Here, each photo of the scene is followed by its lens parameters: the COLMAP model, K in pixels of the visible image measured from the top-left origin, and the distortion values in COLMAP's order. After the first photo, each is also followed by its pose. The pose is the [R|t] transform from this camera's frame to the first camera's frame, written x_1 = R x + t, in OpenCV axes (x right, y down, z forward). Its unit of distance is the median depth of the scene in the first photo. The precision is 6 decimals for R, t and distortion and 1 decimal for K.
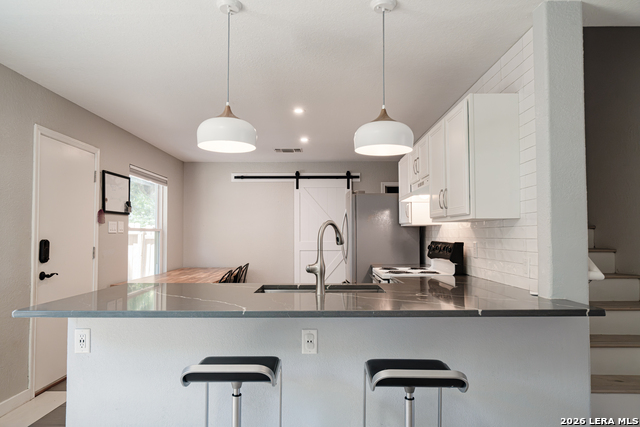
lens RADIAL K [[419.2, 0, 308.5], [0, 419.2, 207.1], [0, 0, 1]] dist [-0.002606, -0.002018]
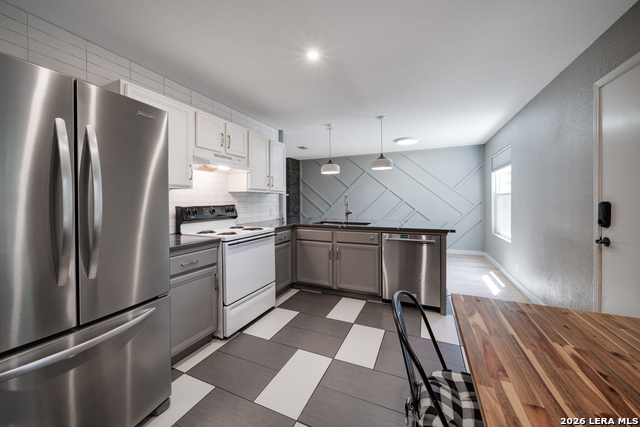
lens RADIAL K [[239.4, 0, 311.4], [0, 239.4, 202.6], [0, 0, 1]] dist [-0.020313, -0.000653]
pose [[-0.913004, 0.001969, 0.407947, -0.218547], [-0.021761, 0.998330, -0.053521, 0.097243], [-0.407371, -0.057742, -0.911436, 1.401986]]
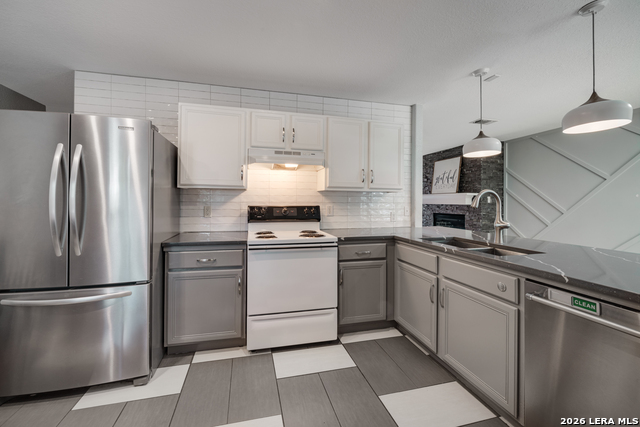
lens RADIAL K [[248.3, 0, 308.6], [0, 248.3, 201.1], [0, 0, 1]] dist [-0.010500, 0.000133]
pose [[-0.256769, 0.003183, 0.966467, -0.341093], [-0.071286, 0.997208, -0.022223, 0.074244], [-0.963840, -0.074602, -0.255826, 1.031851]]
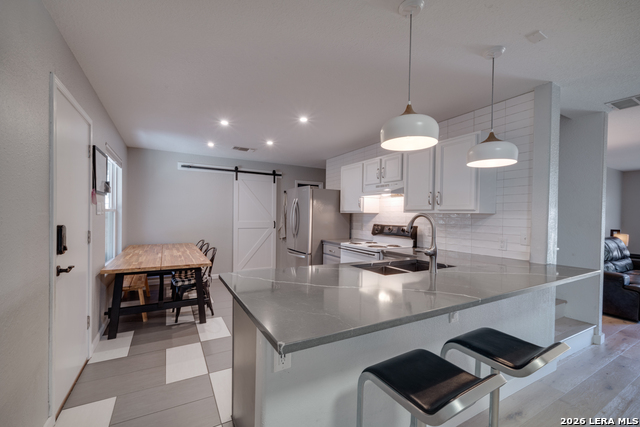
lens RADIAL K [[272.1, 0, 314.7], [0, 272.1, 219.4], [0, 0, 1]] dist [0.000178, -0.000874]
pose [[0.864557, 0.006728, 0.502490, -0.394501], [-0.050356, 0.996038, 0.073304, 0.003502], [-0.500006, -0.088679, 0.861470, 0.263856]]
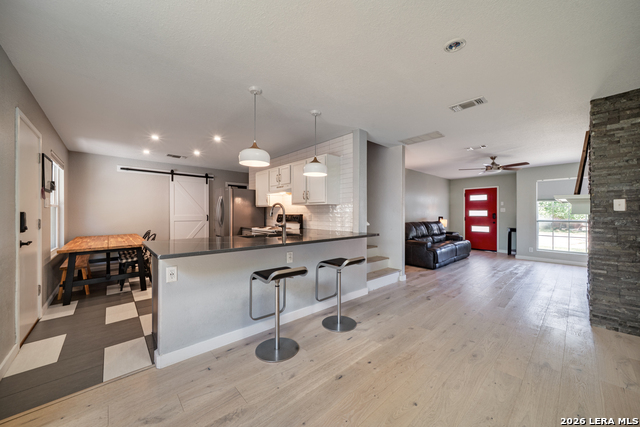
lens RADIAL K [[239.4, 0, 316.3], [0, 239.4, 213.9], [0, 0, 1]] dist [-0.020313, -0.000653]
pose [[0.729582, 0.001090, 0.683892, -0.397439], [-0.049960, 0.997412, 0.051709, 0.007915], [-0.682066, -0.071893, 0.727748, -0.007704]]
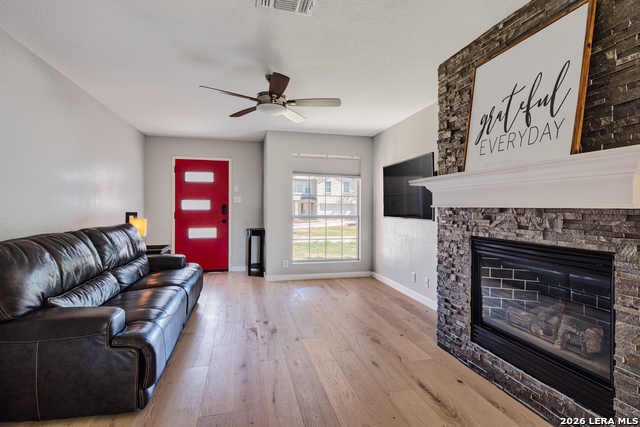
lens RADIAL K [[305.5, 0, 318.7], [0, 305.5, 209.5], [0, 0, 1]] dist [-0.004832, -0.000164]
pose [[-0.270323, -0.007230, 0.962742, 0.433479], [-0.070319, 0.997449, -0.012254, 0.036657], [-0.960198, -0.071012, -0.270142, 0.352717]]
